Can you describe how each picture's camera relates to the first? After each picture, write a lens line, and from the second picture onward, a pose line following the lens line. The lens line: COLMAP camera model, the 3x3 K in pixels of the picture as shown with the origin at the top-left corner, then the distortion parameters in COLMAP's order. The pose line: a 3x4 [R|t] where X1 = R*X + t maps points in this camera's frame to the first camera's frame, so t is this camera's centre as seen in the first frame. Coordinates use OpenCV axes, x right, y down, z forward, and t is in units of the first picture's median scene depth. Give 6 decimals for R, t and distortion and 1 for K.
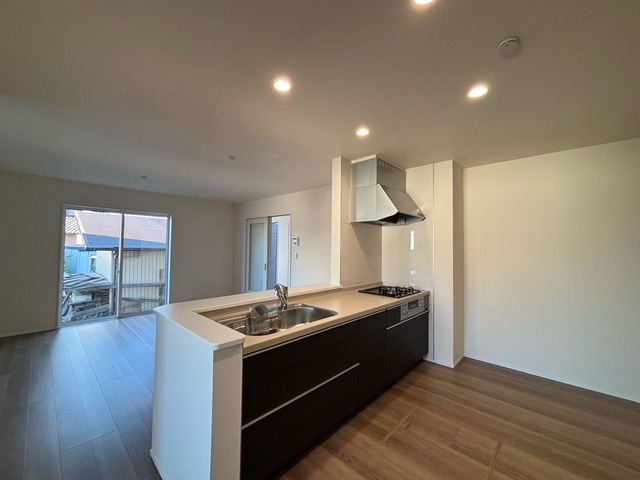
lens RADIAL K [[257.7, 0, 320.0], [0, 257.7, 240.0], [0, 0, 1]] dist [0.001224, -0.003018]
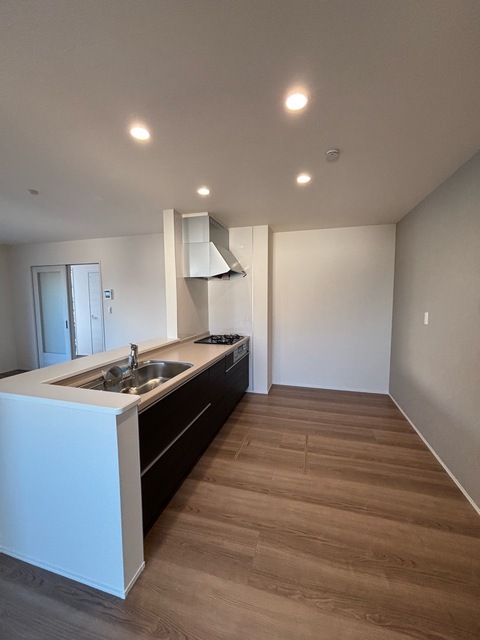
lens RADIAL K [[257.7, 0, 240.0], [0, 257.7, 320.0], [0, 0, 1]] dist [0.001224, -0.003018]
pose [[0.889293, -0.058226, 0.453616, -0.166642], [0.002413, 0.992446, 0.122659, -0.025975], [-0.457332, -0.107985, 0.882716, -0.029436]]
